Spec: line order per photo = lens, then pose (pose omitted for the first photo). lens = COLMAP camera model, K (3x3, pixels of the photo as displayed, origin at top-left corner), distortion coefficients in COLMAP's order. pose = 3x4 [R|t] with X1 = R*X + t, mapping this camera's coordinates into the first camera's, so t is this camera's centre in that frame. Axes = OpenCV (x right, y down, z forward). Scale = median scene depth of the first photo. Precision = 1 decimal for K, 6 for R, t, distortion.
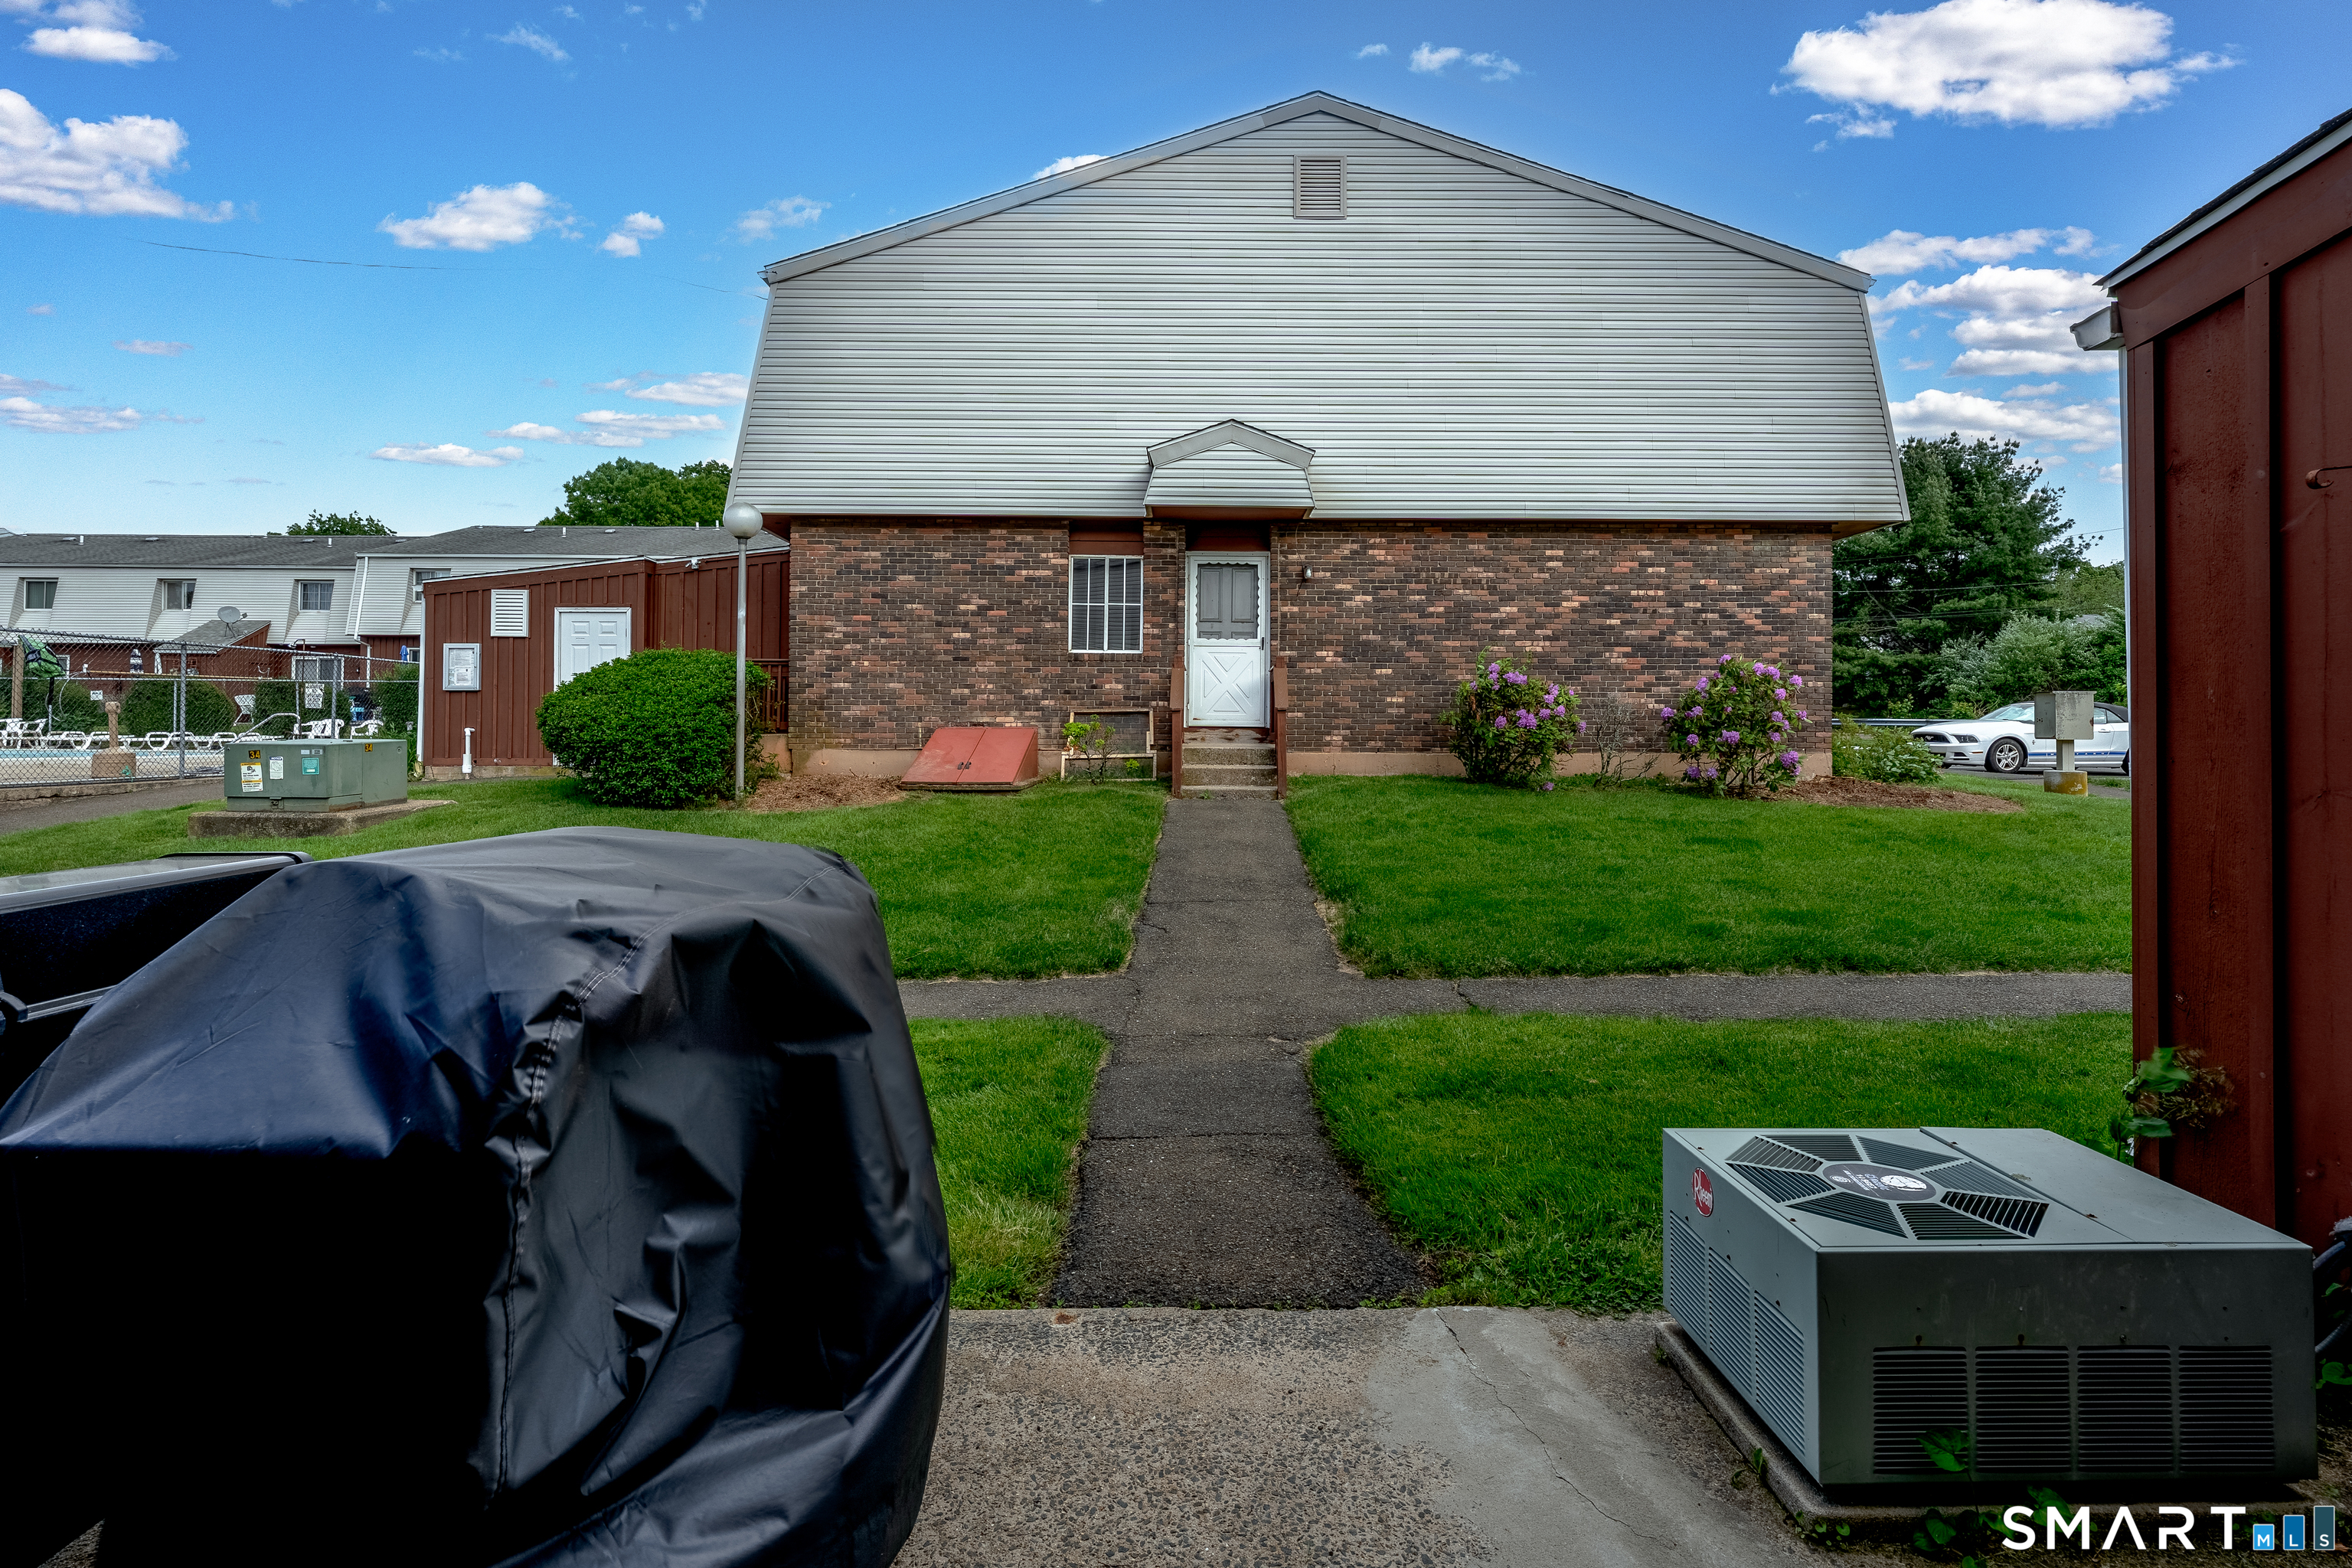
lens RADIAL K [[1105.3, 0, 1192.9], [0, 1105.3, 709.6], [0, 0, 1]] dist [-0.002771, -0.000056]
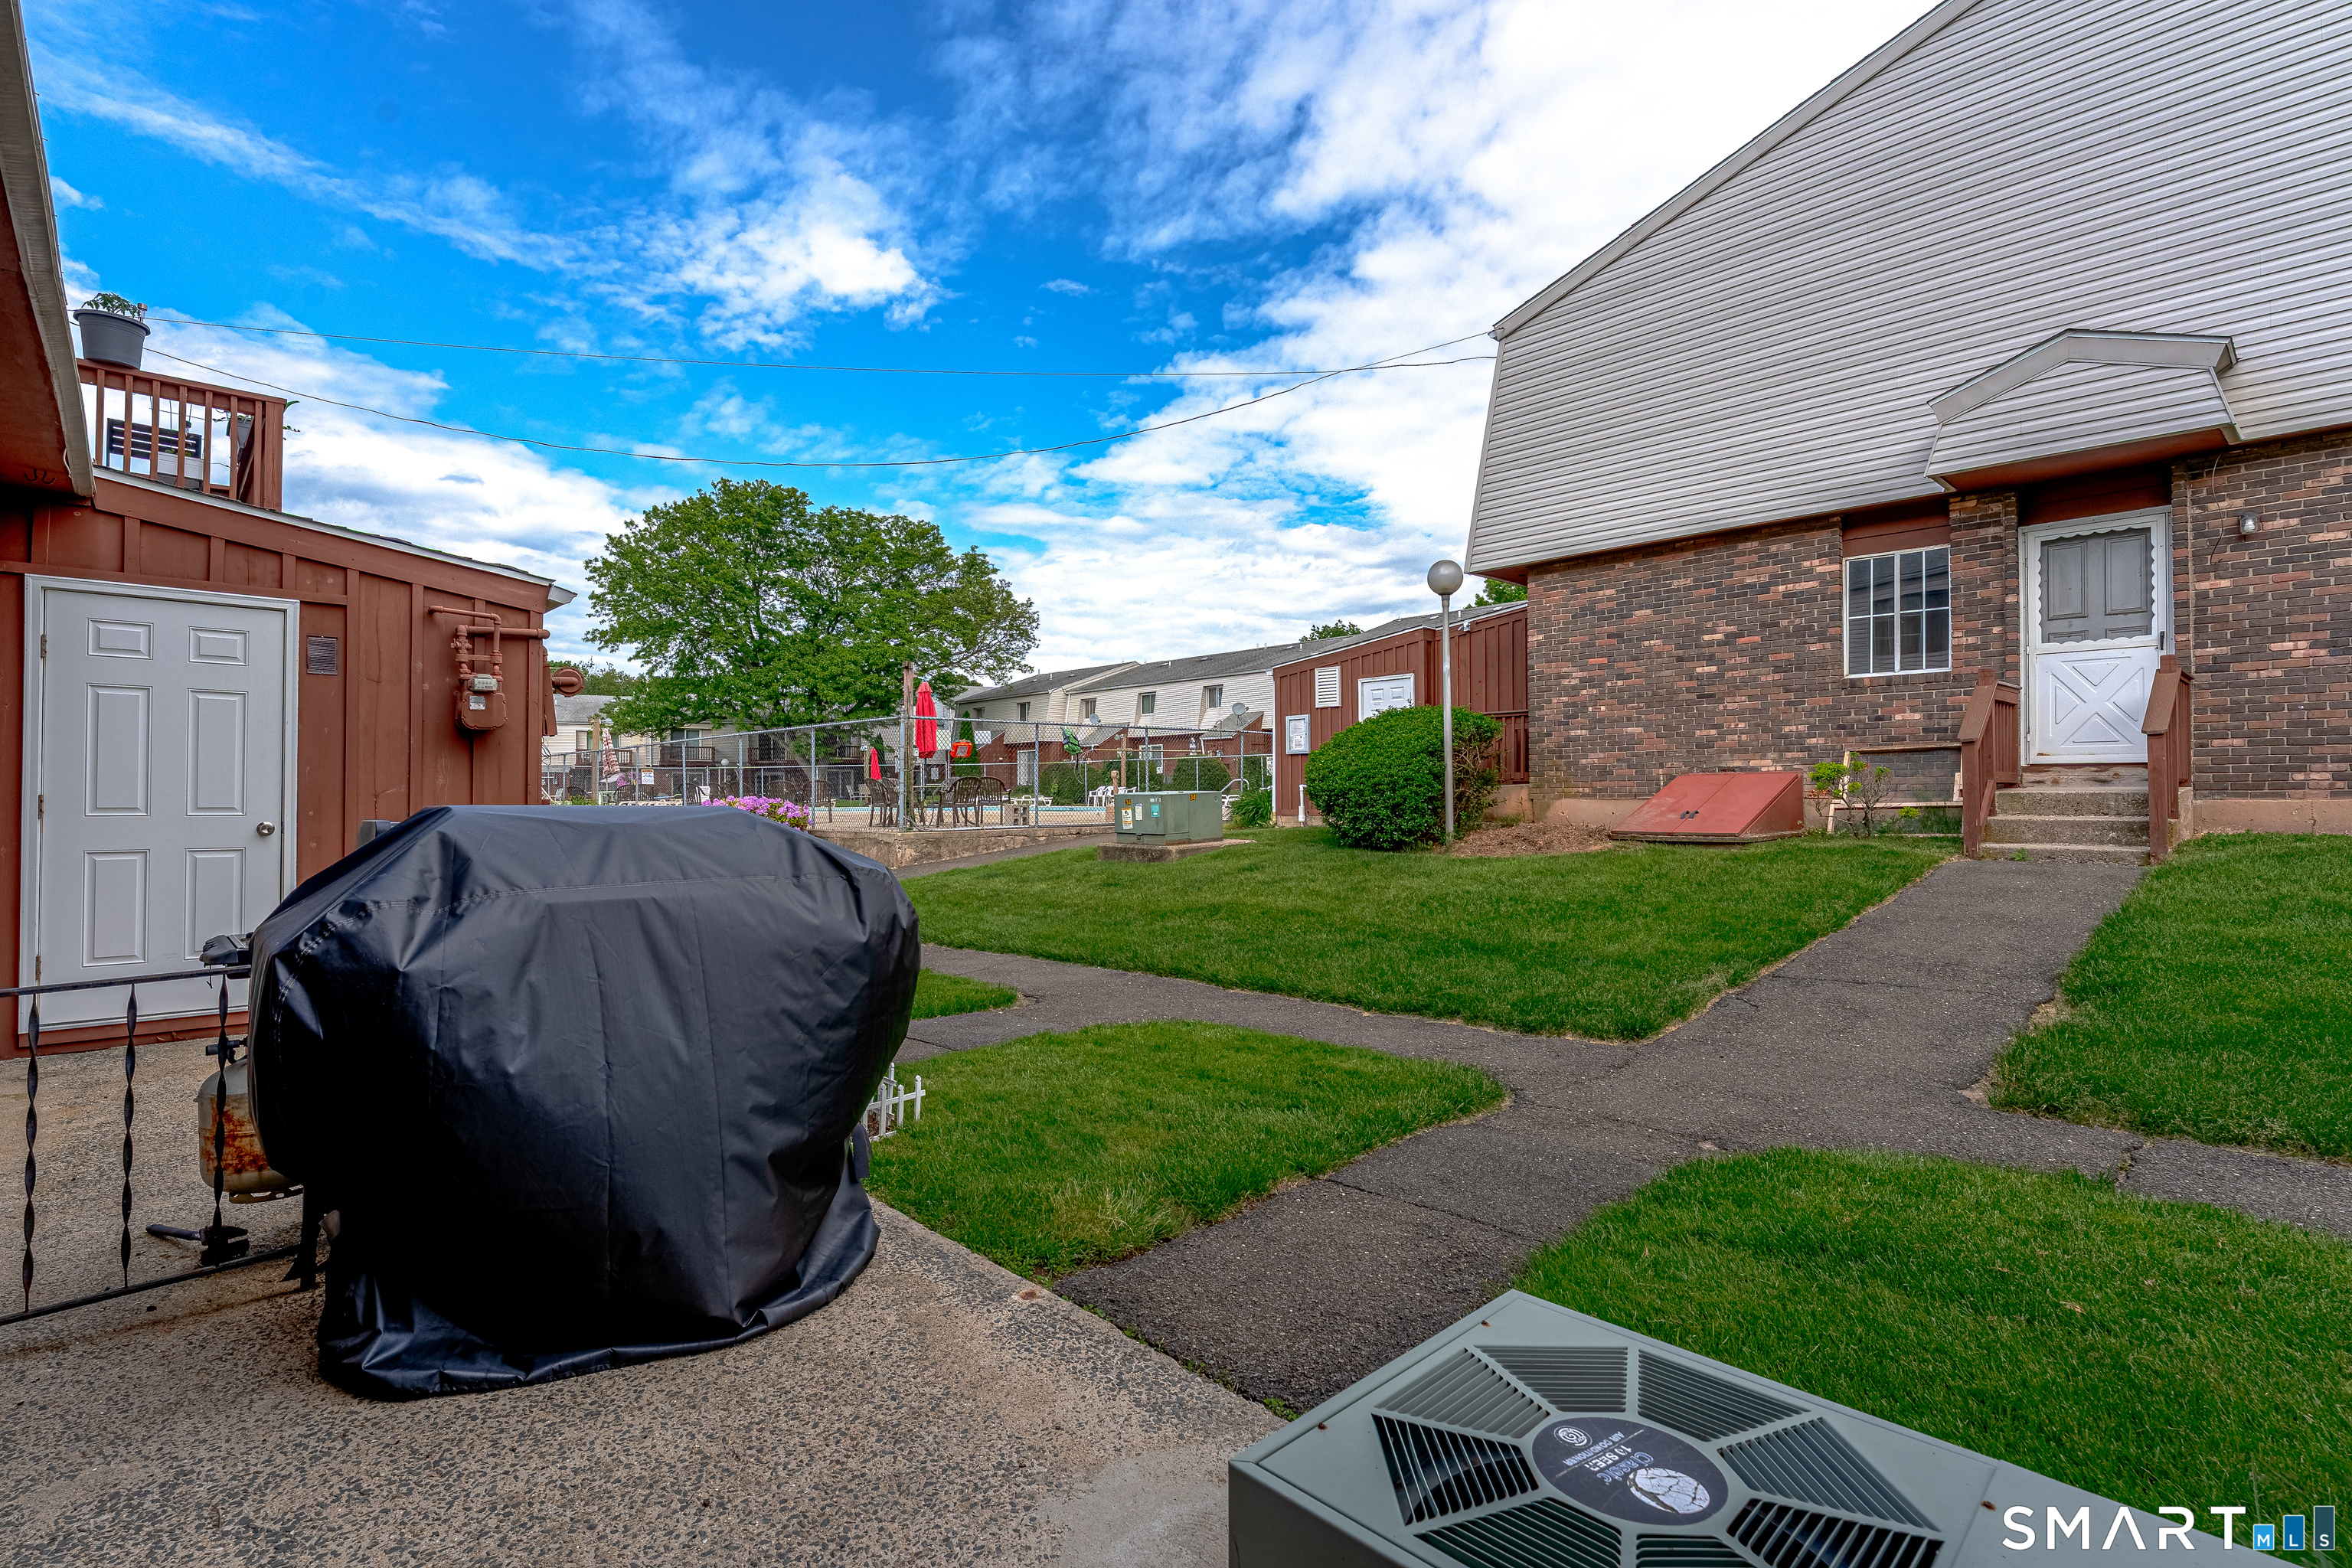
lens RADIAL K [[1105.3, 0, 1175.5], [0, 1105.3, 784.3], [0, 0, 1]] dist [-0.002771, -0.000056]
pose [[0.674529, -0.016500, -0.738064, 0.155757], [0.022235, 0.999751, -0.002029, 0.017166], [0.737913, -0.015042, 0.674728, 0.087110]]
